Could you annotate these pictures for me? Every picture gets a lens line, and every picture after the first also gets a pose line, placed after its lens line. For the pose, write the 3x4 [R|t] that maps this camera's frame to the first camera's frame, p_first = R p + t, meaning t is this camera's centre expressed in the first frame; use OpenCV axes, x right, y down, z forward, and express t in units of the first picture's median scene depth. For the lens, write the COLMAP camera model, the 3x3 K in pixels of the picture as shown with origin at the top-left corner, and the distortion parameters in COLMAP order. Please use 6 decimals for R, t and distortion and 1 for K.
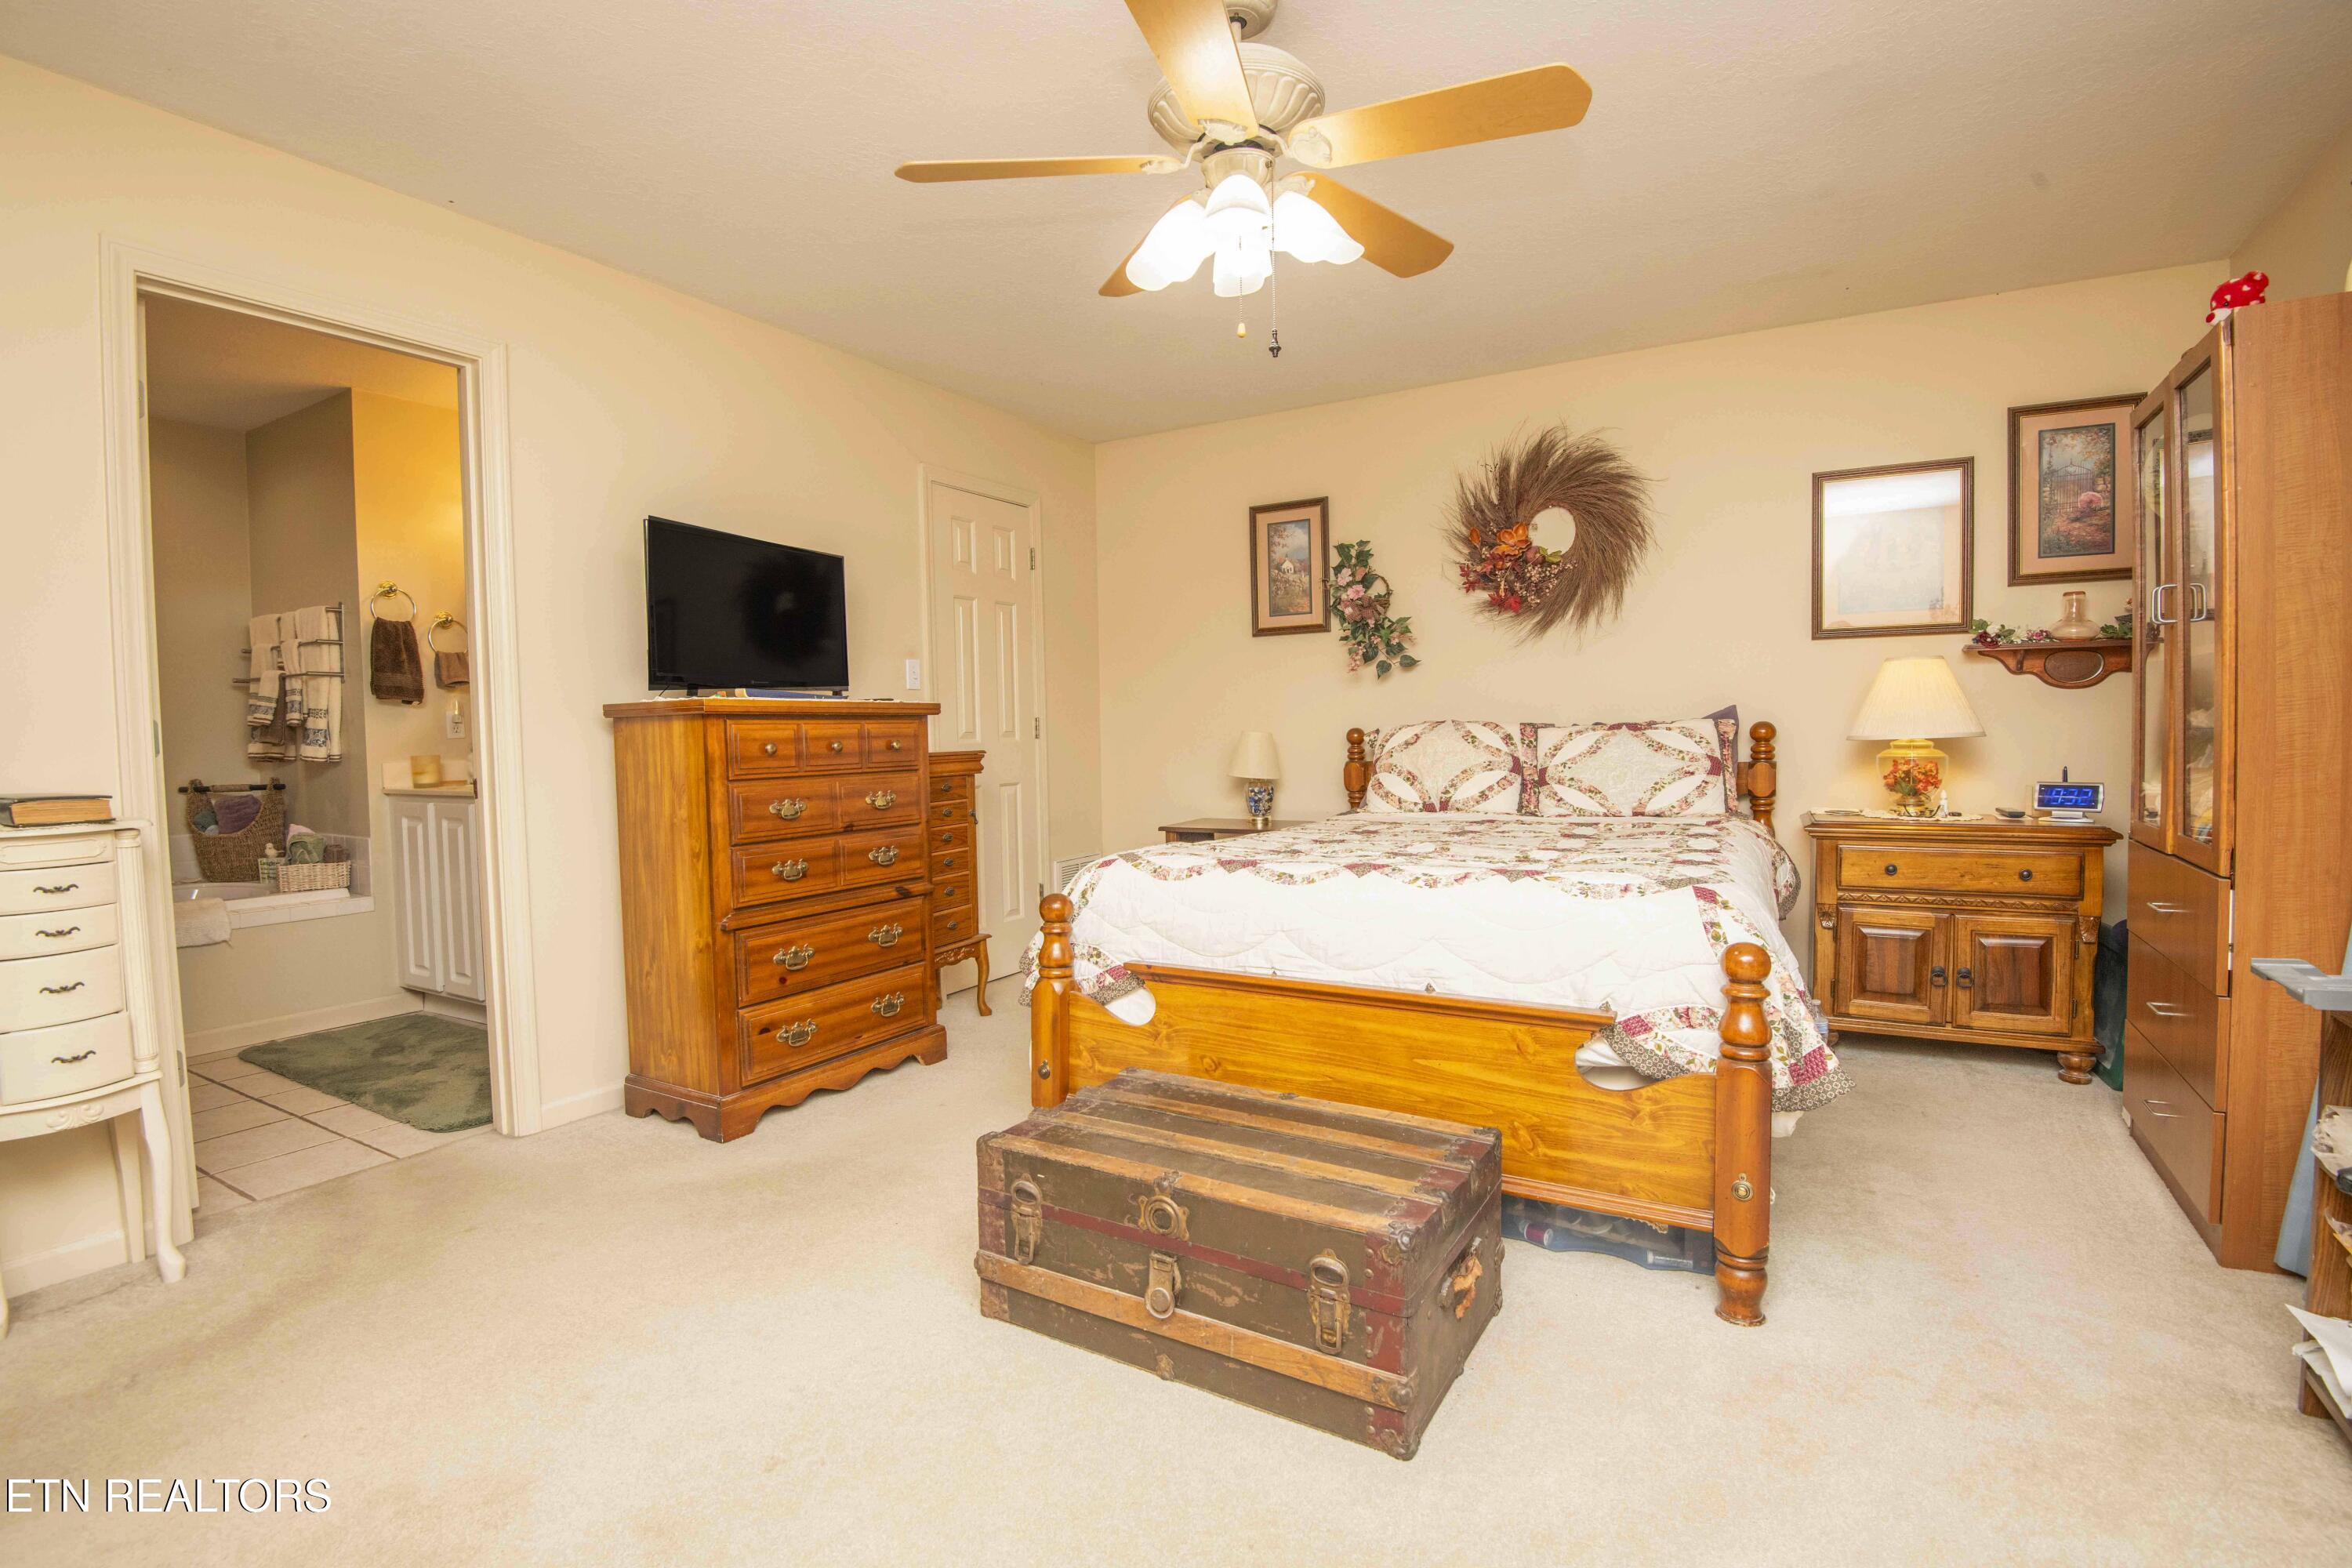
lens RADIAL K [[1090.0, 0, 1177.0], [0, 1090.0, 773.1], [0, 0, 1]] dist [-0.031256, -0.004317]
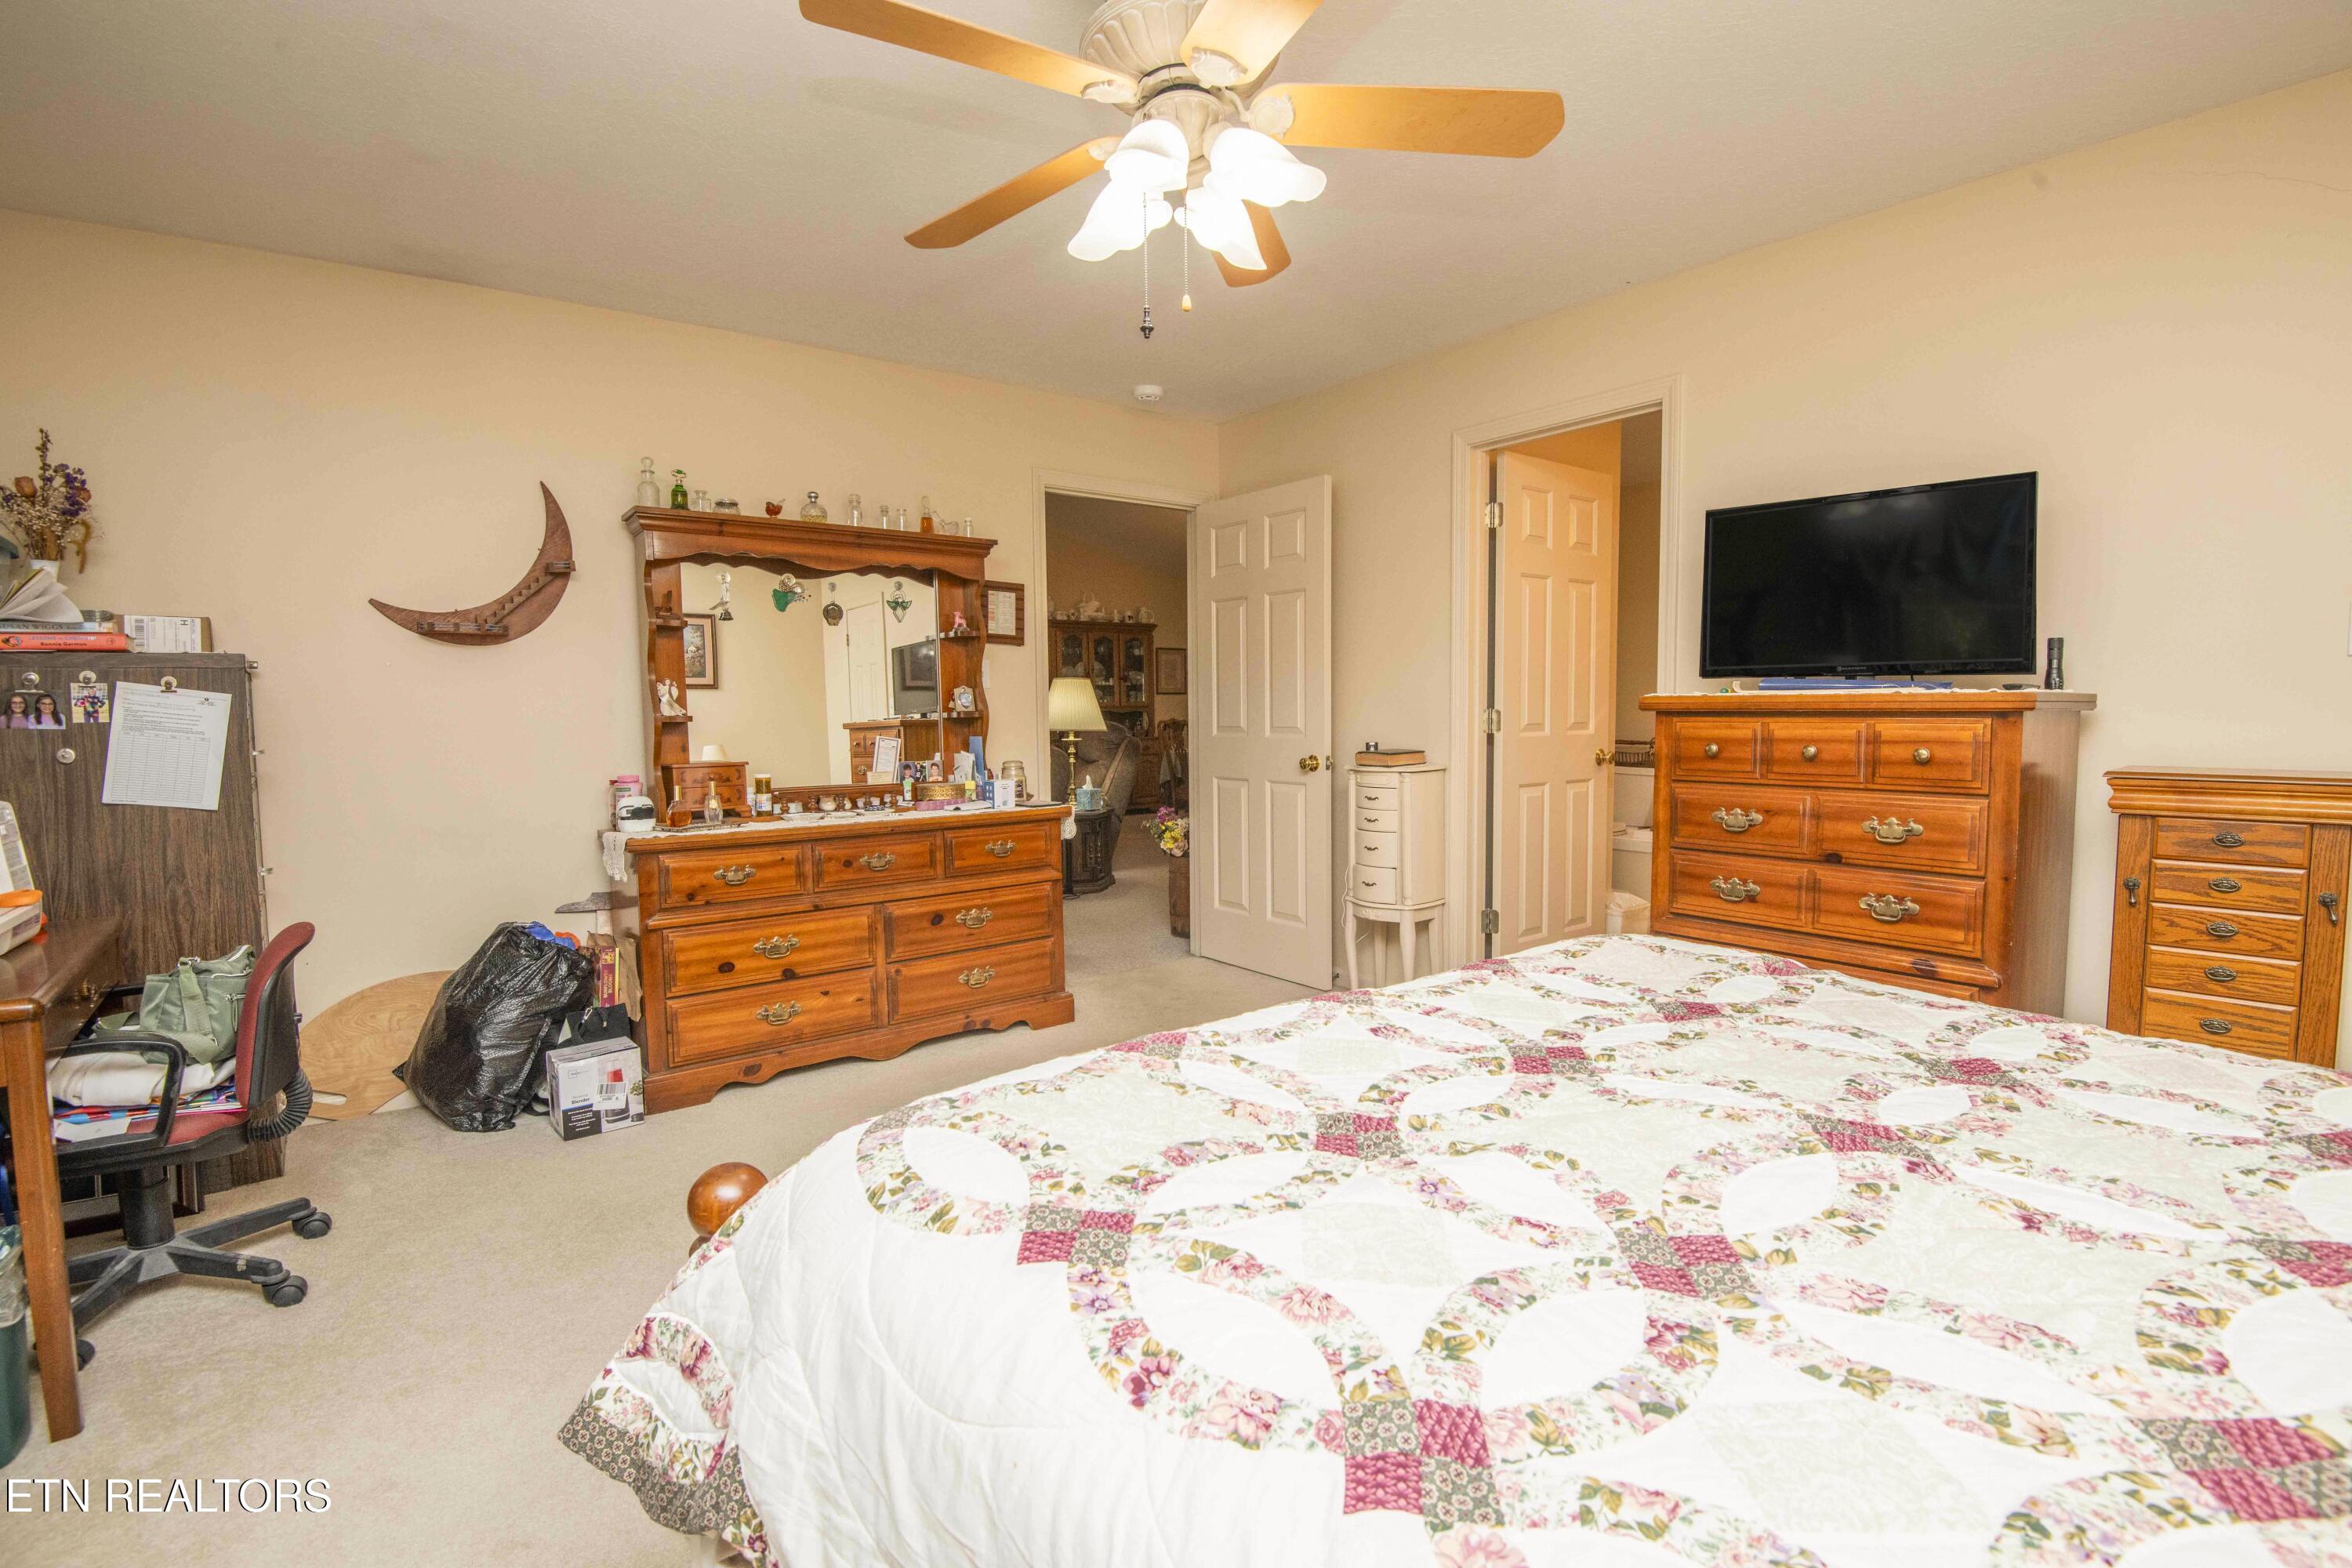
lens RADIAL K [[1090.0, 0, 1174.1], [0, 1090.0, 787.2], [0, 0, 1]] dist [-0.031256, -0.004317]
pose [[-0.362531, 0.086517, -0.927947, 0.575437], [-0.022400, 0.994585, 0.101481, -0.066730], [0.931703, 0.057576, -0.358630, 0.838618]]
